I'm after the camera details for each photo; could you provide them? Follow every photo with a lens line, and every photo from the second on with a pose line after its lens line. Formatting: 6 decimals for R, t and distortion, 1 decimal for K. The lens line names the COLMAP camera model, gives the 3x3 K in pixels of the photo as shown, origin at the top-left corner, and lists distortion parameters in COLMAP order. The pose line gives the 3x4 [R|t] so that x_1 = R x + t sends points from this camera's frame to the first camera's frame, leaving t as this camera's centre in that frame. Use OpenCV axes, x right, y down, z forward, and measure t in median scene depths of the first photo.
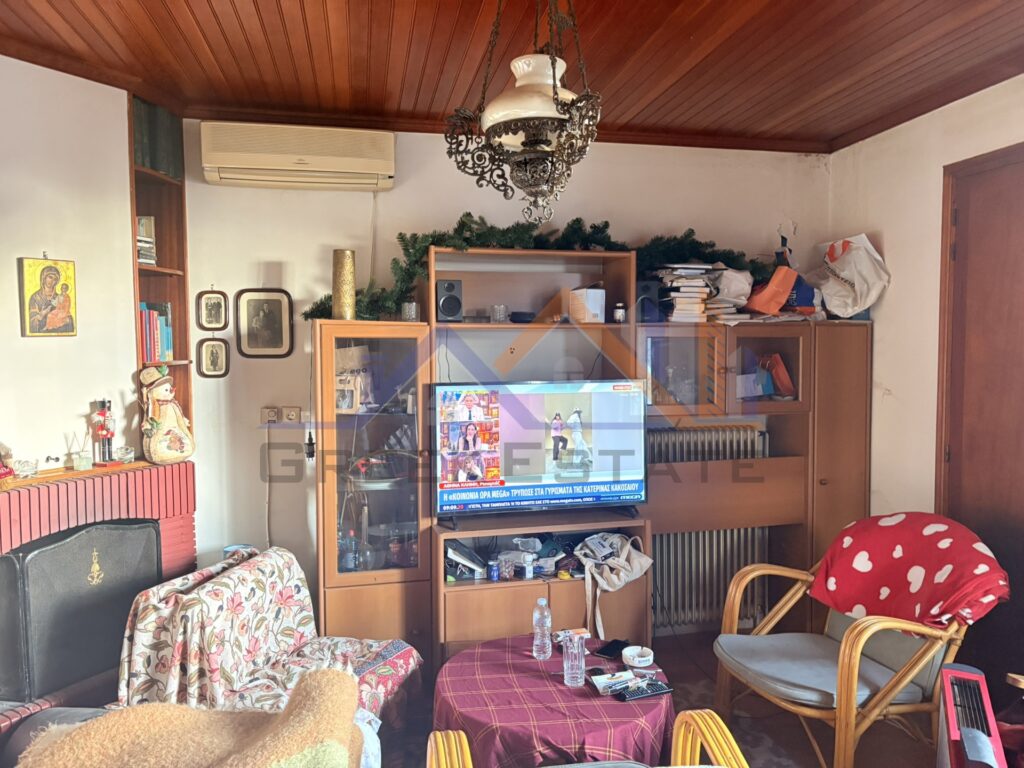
lens RADIAL K [[769.6, 0, 509.5], [0, 769.6, 385.5], [0, 0, 1]] dist [0.033909, -0.041458]
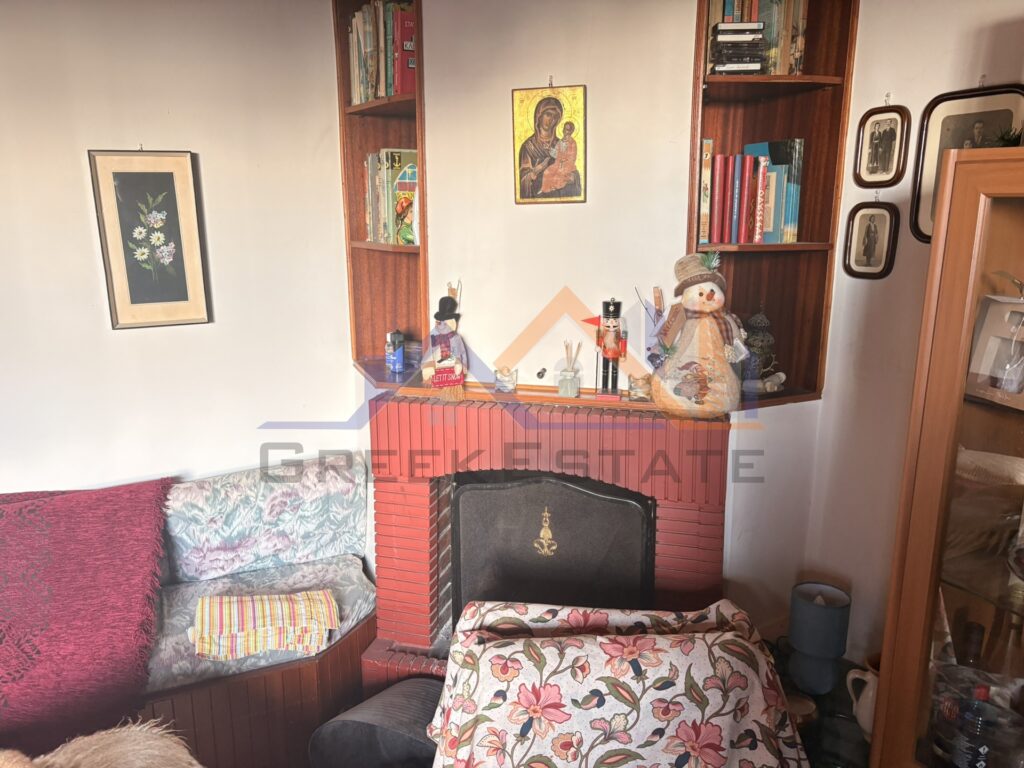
lens RADIAL K [[769.6, 0, 509.5], [0, 769.6, 385.5], [0, 0, 1]] dist [0.033909, -0.041458]
pose [[0.236515, 0.217187, -0.947043, 0.094470], [-0.053930, 0.976129, 0.210389, -0.042699], [0.970130, 0.001314, 0.242582, 0.728151]]
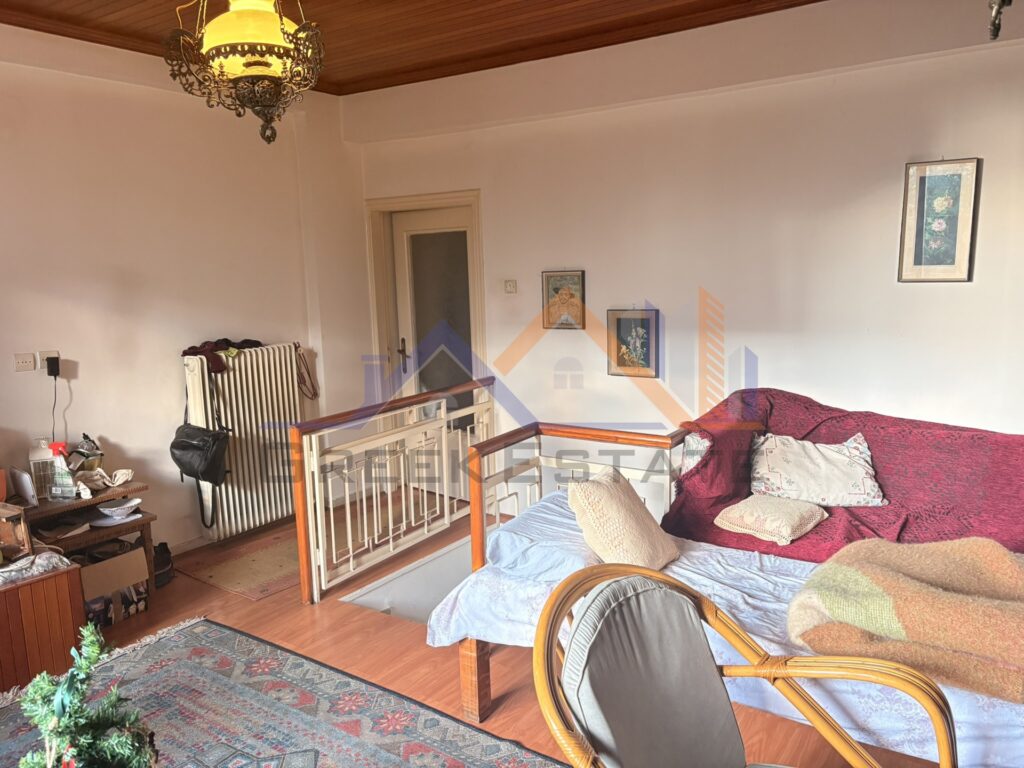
lens RADIAL K [[764.3, 0, 512.0], [0, 764.3, 384.0], [0, 0, 1]] dist [0.037132, -0.036032]
pose [[-0.711291, 0.134433, -0.689922, 0.497108], [-0.009407, 0.979632, 0.200583, -0.037657], [0.702835, 0.149163, -0.695539, 0.747744]]
